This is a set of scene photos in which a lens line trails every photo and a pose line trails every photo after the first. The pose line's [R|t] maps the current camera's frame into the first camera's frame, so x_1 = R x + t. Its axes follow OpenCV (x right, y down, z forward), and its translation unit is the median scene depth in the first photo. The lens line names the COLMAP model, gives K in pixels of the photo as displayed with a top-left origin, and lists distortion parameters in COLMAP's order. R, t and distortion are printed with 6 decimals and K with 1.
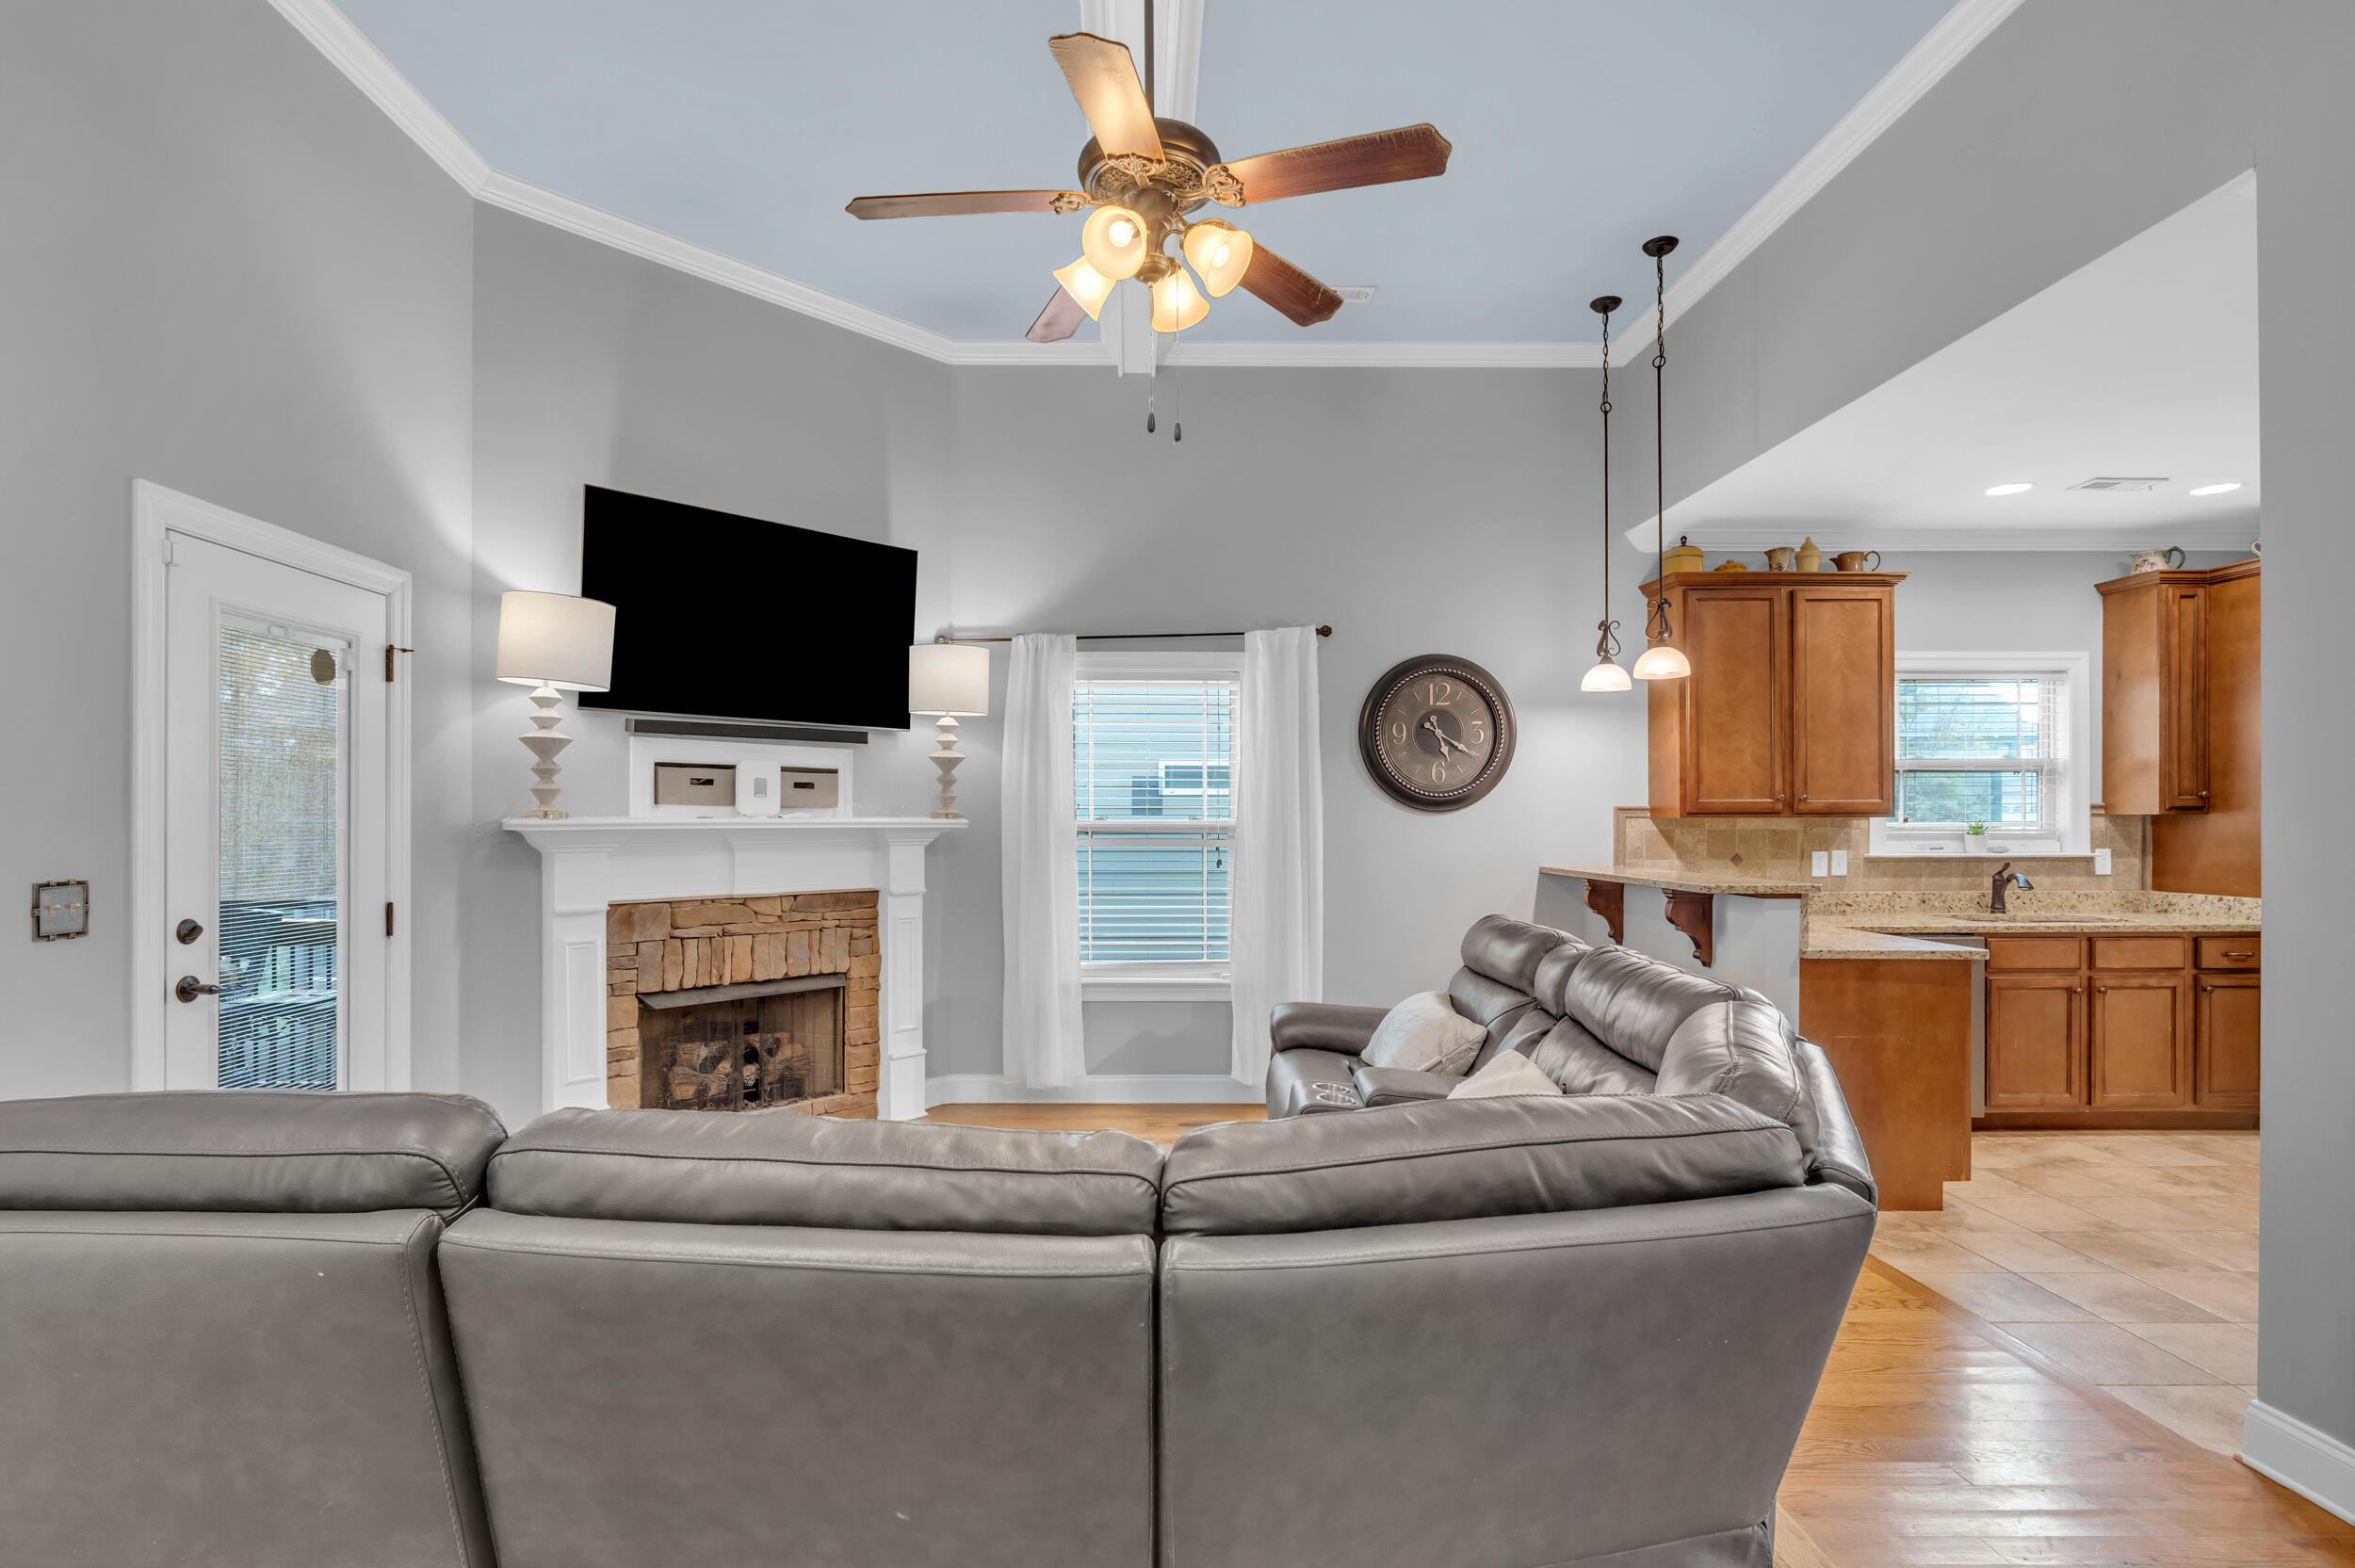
lens RADIAL K [[1075.9, 0, 1174.3], [0, 1075.9, 817.3], [0, 0, 1]] dist [-0.000183, 0.000206]
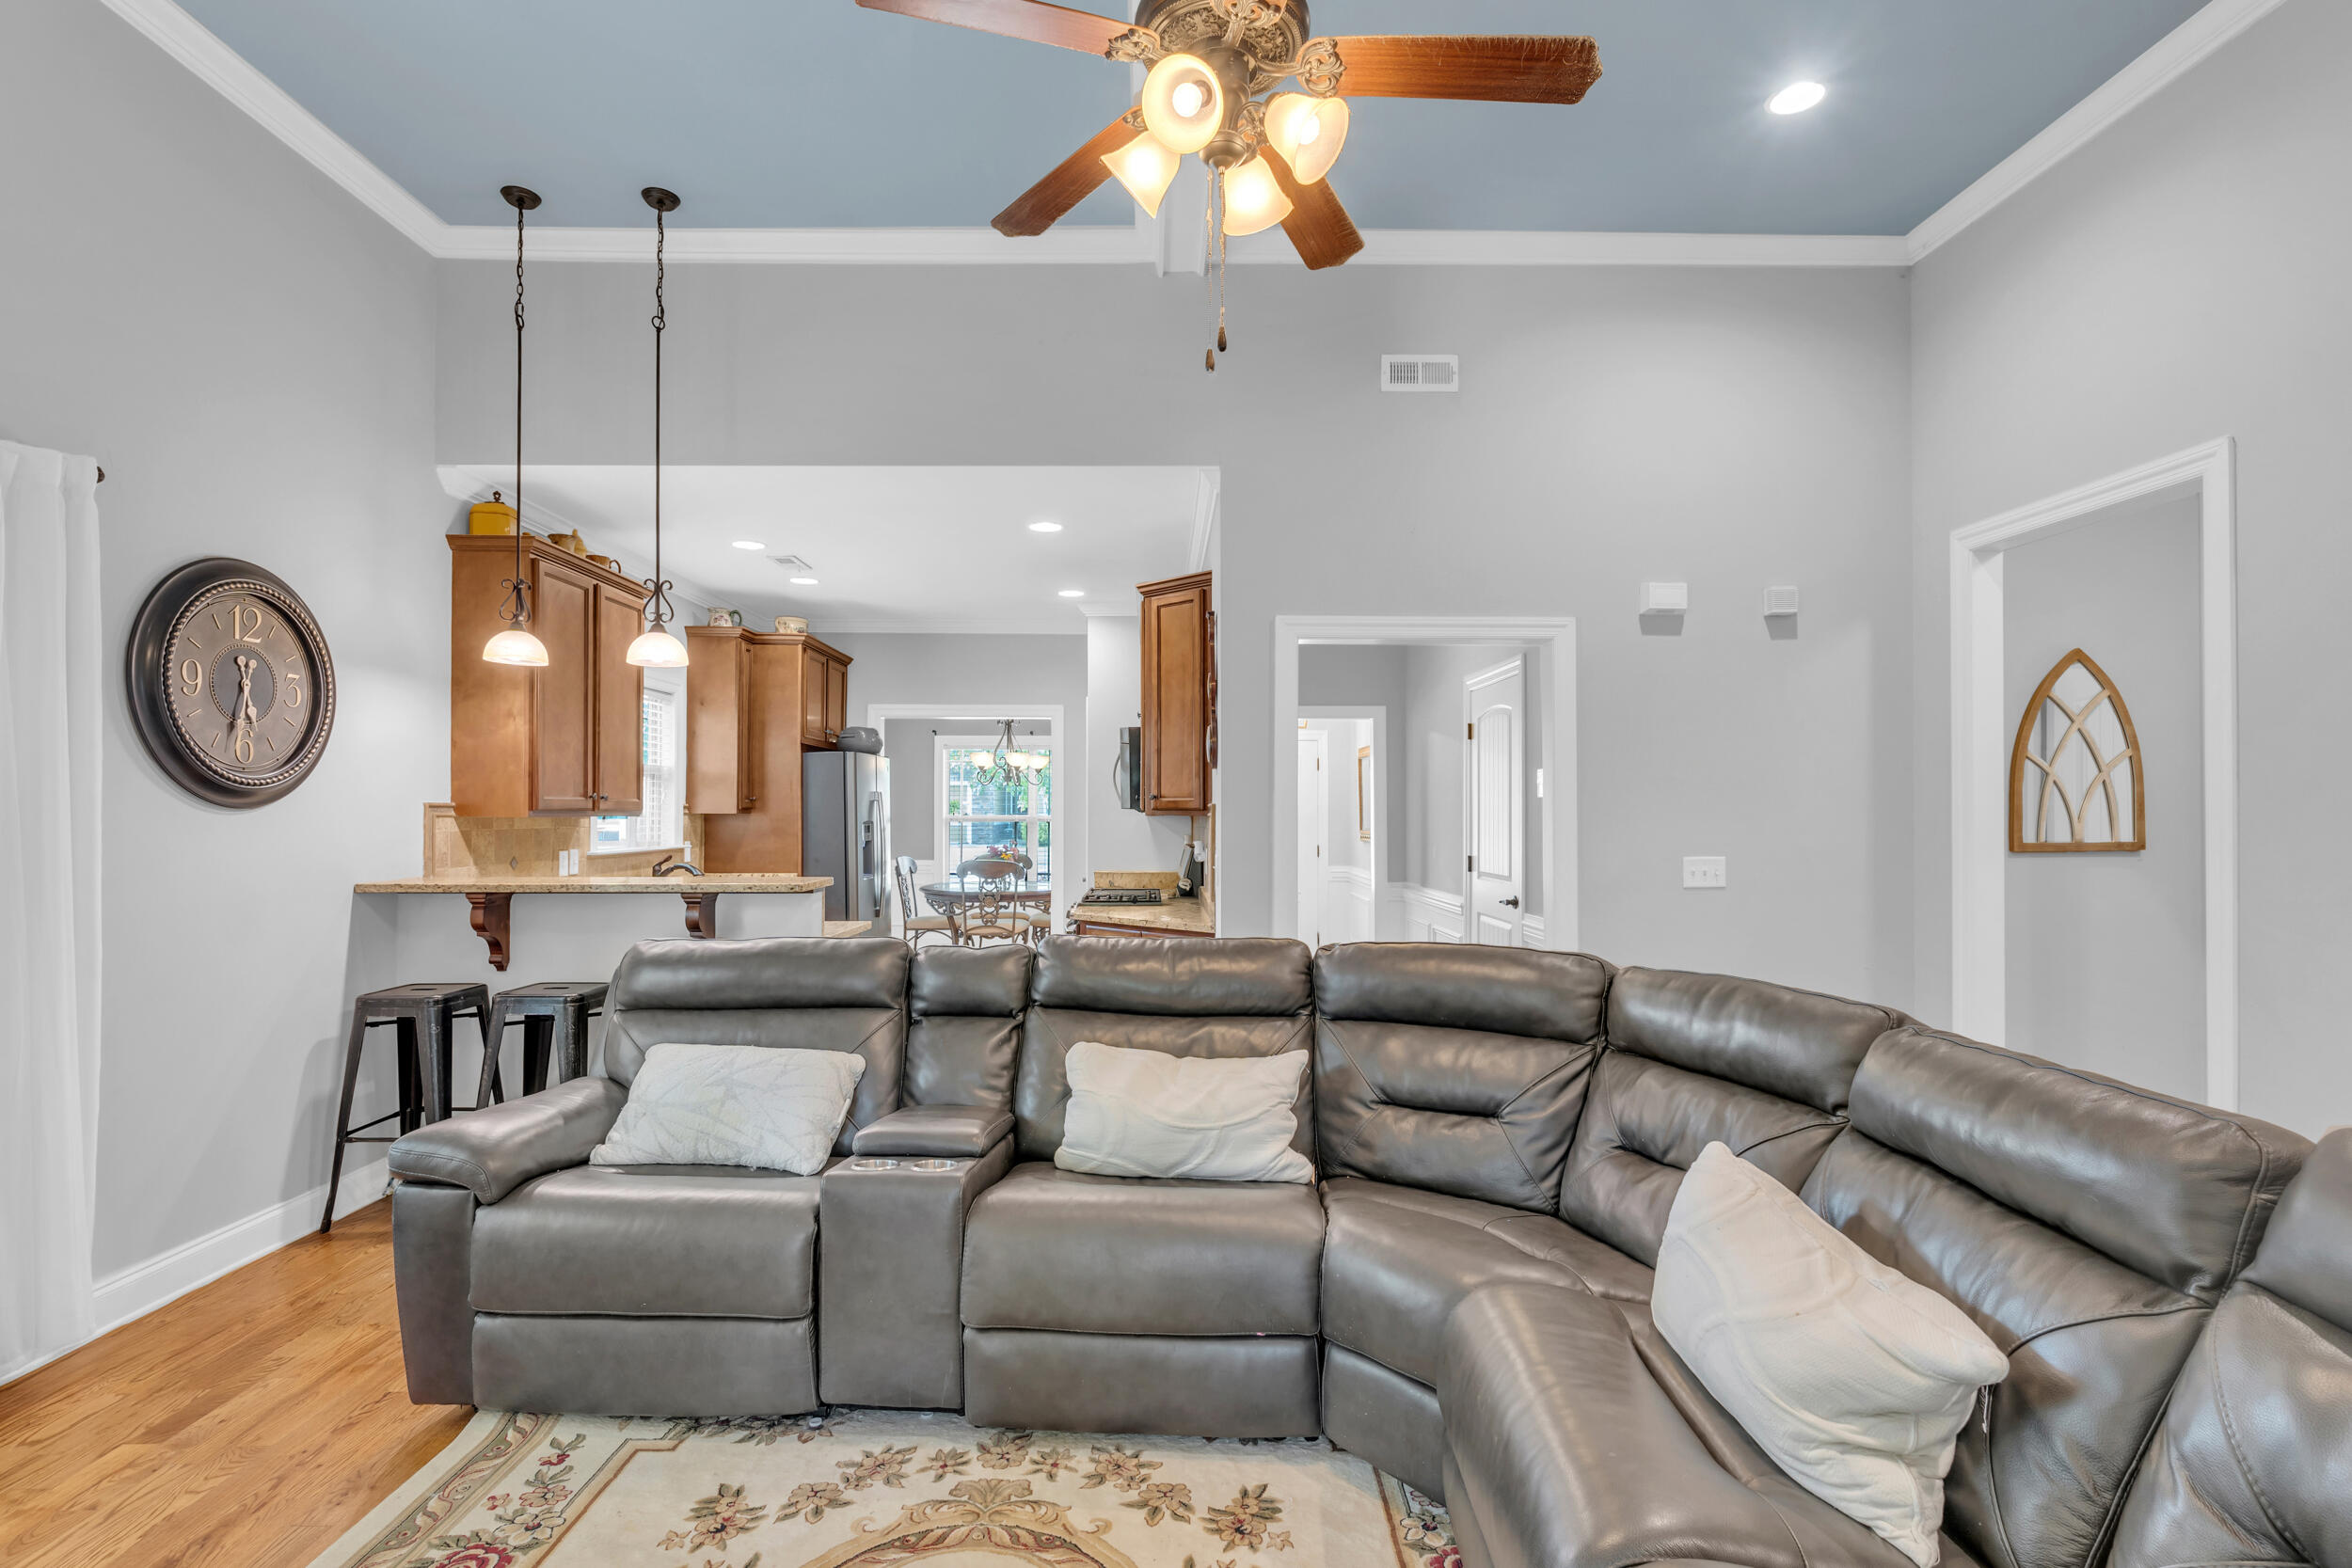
lens RADIAL K [[1074.6, 0, 1172.8], [0, 1074.6, 817.3], [0, 0, 1]] dist [-0.000183, 0.000206]
pose [[0.057044, -0.001032, 0.998371, -0.356856], [-0.001628, 0.999998, 0.001127, -0.001045], [-0.998370, -0.001690, 0.057043, 0.400266]]
